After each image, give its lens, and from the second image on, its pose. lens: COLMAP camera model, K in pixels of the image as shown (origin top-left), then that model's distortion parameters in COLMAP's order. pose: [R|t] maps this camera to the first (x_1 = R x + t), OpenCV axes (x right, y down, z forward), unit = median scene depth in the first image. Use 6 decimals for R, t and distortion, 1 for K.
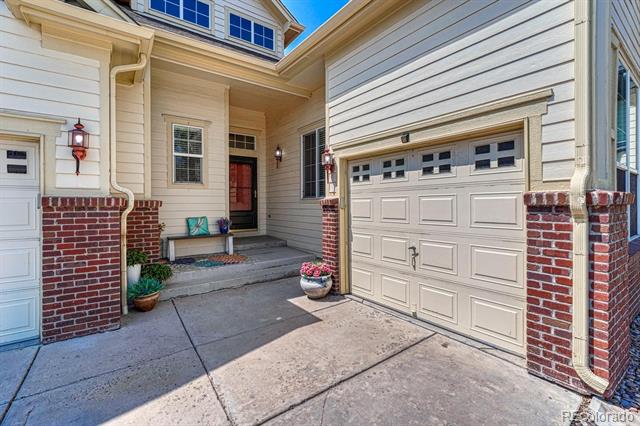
lens RADIAL K [[287.4, 0, 319.3], [0, 287.4, 201.7], [0, 0, 1]] dist [-0.001096, -0.000030]
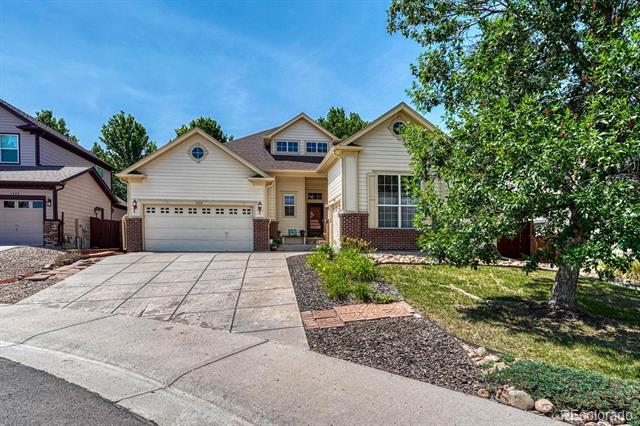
lens RADIAL K [[291.5, 0, 321.1], [0, 291.5, 240.0], [0, 0, 1]] dist [-0.000147, 0.000022]
pose [[0.912129, -0.002733, -0.409893, 1.236271], [0.006682, 0.999944, 0.008202, 0.182218], [0.409848, -0.010220, 0.912097, -1.803807]]
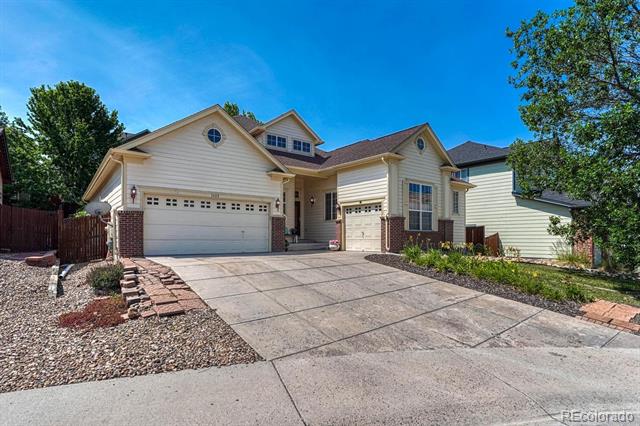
lens RADIAL K [[274.6, 0, 319.7], [0, 274.6, 226.8], [0, 0, 1]] dist [-0.001712, -0.000201]
pose [[0.999829, 0.006162, 0.017458, -0.219114], [-0.005862, 0.999835, -0.017177, 0.122056], [-0.017561, 0.017071, 0.999700, -1.932543]]
